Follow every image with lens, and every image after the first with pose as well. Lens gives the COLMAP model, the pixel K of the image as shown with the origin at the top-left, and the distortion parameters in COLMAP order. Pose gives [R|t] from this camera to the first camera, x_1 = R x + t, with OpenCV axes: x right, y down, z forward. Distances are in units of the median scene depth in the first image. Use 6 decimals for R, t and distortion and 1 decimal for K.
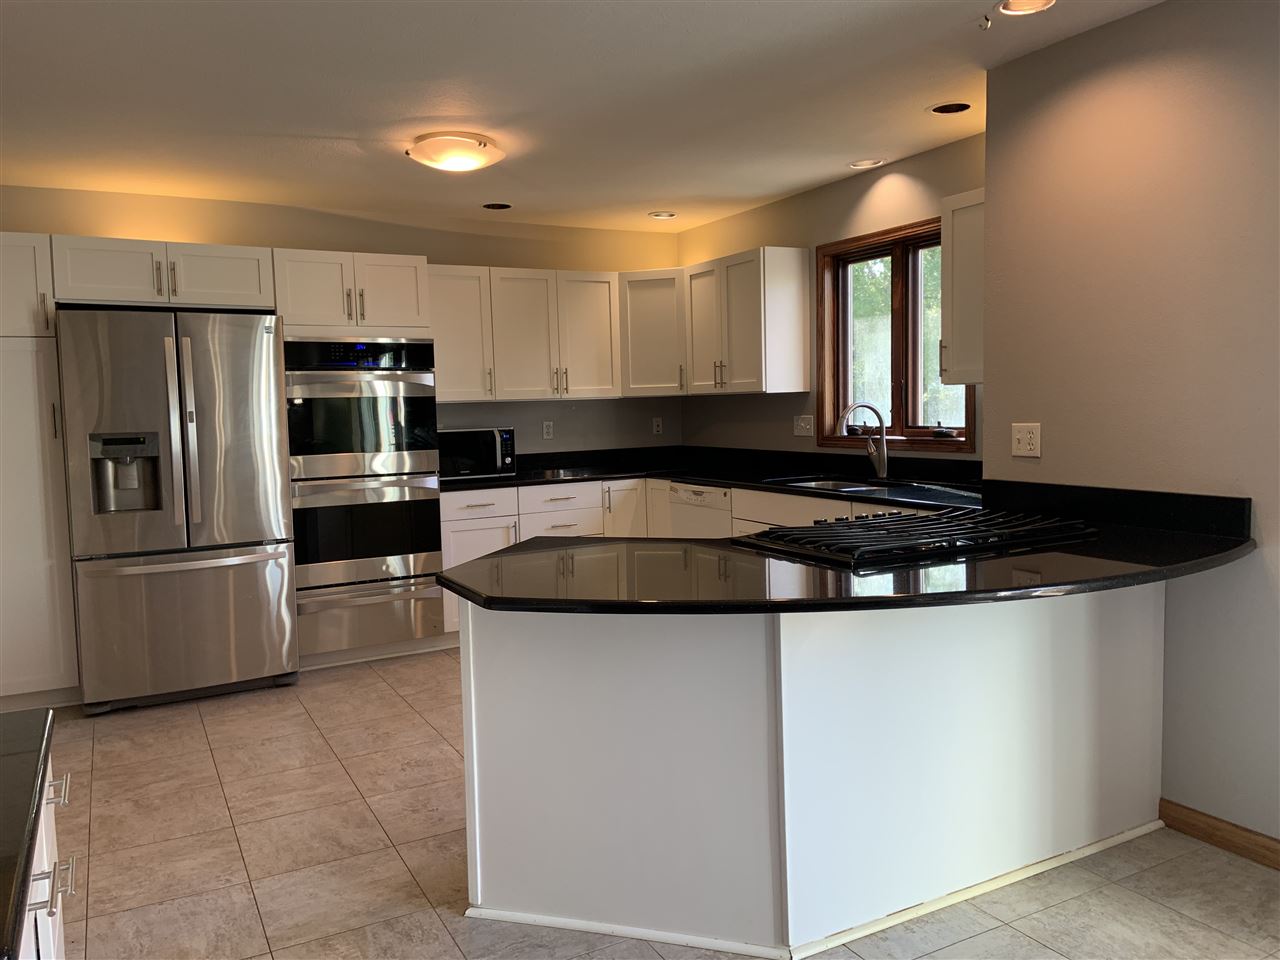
lens RADIAL K [[981.7, 0, 636.3], [0, 981.7, 475.9], [0, 0, 1]] dist [0.093515, -0.105197]
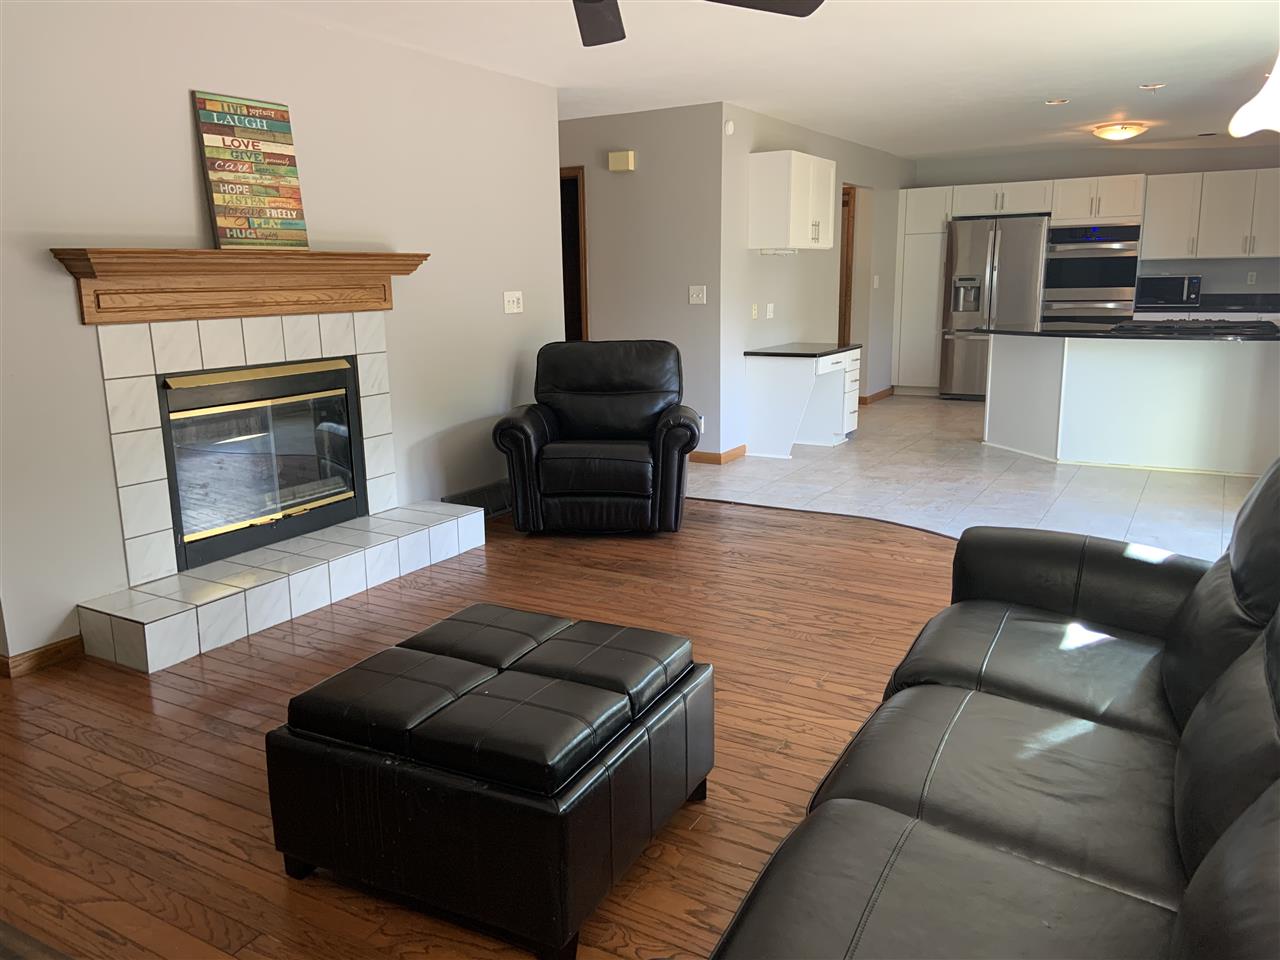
lens RADIAL K [[943.0, 0, 630.3], [0, 943.0, 477.2], [0, 0, 1]] dist [0.046023, -0.023945]
pose [[0.518100, 0.196458, -0.832452, 0.849486], [-0.057479, 0.979061, 0.195284, 0.024246], [0.853386, -0.053328, 0.518544, -0.692135]]
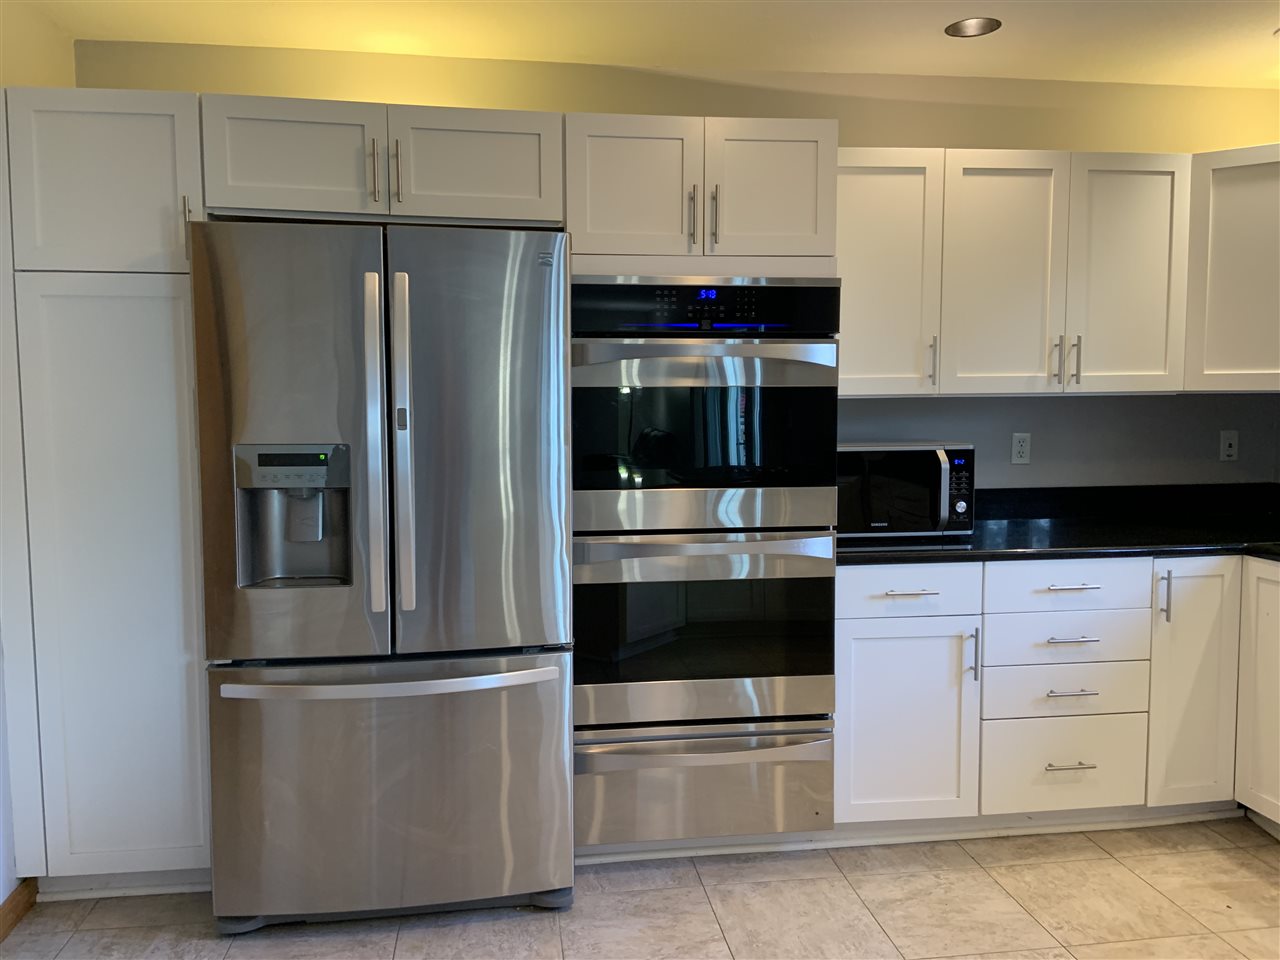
lens RADIAL K [[981.7, 0, 613.0], [0, 981.7, 466.9], [0, 0, 1]] dist [0.093515, -0.105197]
pose [[0.933853, 0.046112, -0.354671, -0.131667], [-0.045786, 0.998908, 0.009317, -0.038323], [0.354713, 0.007538, 0.934945, 0.479050]]
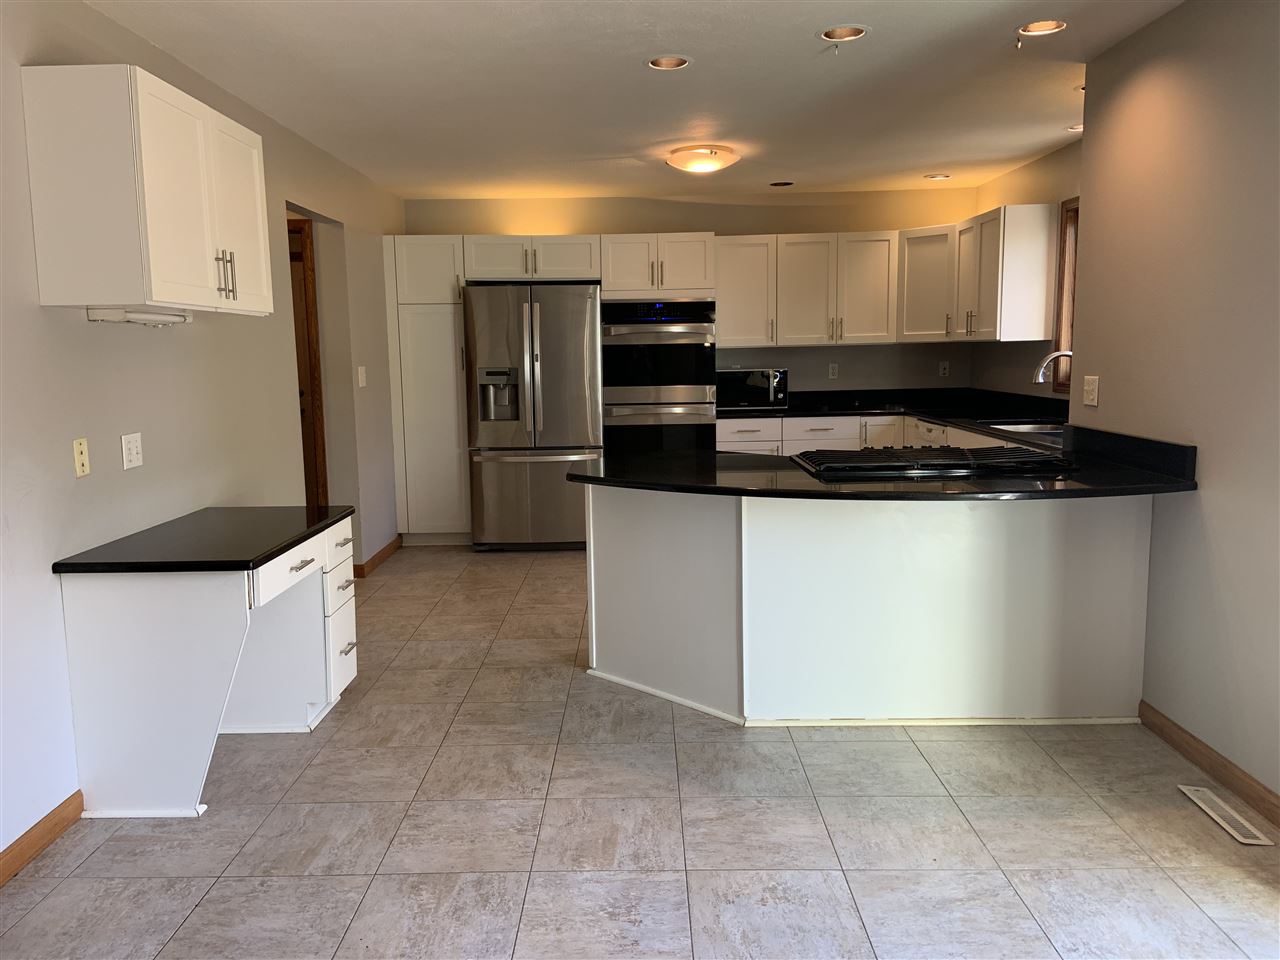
lens RADIAL K [[981.7, 0, 619.4], [0, 981.7, 482.7], [0, 0, 1]] dist [0.093515, -0.105197]
pose [[0.872517, 0.078068, -0.482307, 0.328818], [-0.043156, 0.995608, 0.083082, -0.001541], [0.486675, -0.051676, 0.872053, -0.187172]]
